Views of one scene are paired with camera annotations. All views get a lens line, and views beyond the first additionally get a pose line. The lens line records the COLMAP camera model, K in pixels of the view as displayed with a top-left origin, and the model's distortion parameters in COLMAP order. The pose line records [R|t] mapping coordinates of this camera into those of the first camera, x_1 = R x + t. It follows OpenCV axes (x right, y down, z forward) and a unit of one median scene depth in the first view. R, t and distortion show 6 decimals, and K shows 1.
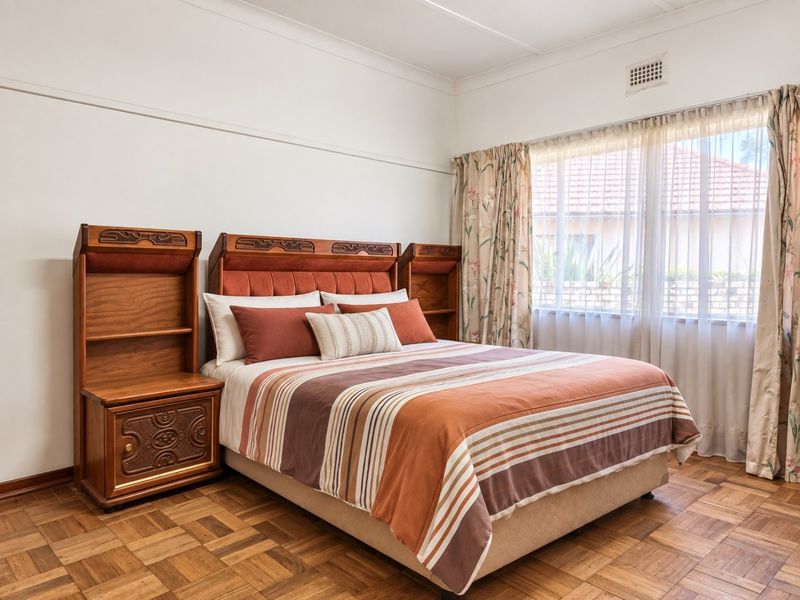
lens RADIAL K [[513.9, 0, 403.6], [0, 513.9, 301.2], [0, 0, 1]] dist [-0.003317, -0.001203]
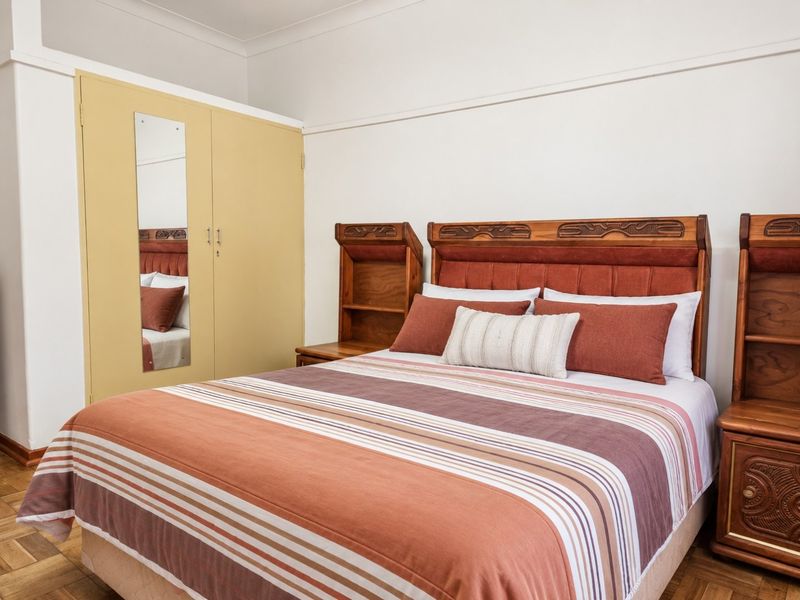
lens RADIAL K [[513.9, 0, 403.6], [0, 513.9, 301.2], [0, 0, 1]] dist [-0.003317, -0.001203]
pose [[0.186187, 0.082695, -0.979028, 0.539108], [-0.076182, 0.994667, 0.069529, -0.038701], [0.979556, 0.061639, 0.191494, 0.658215]]
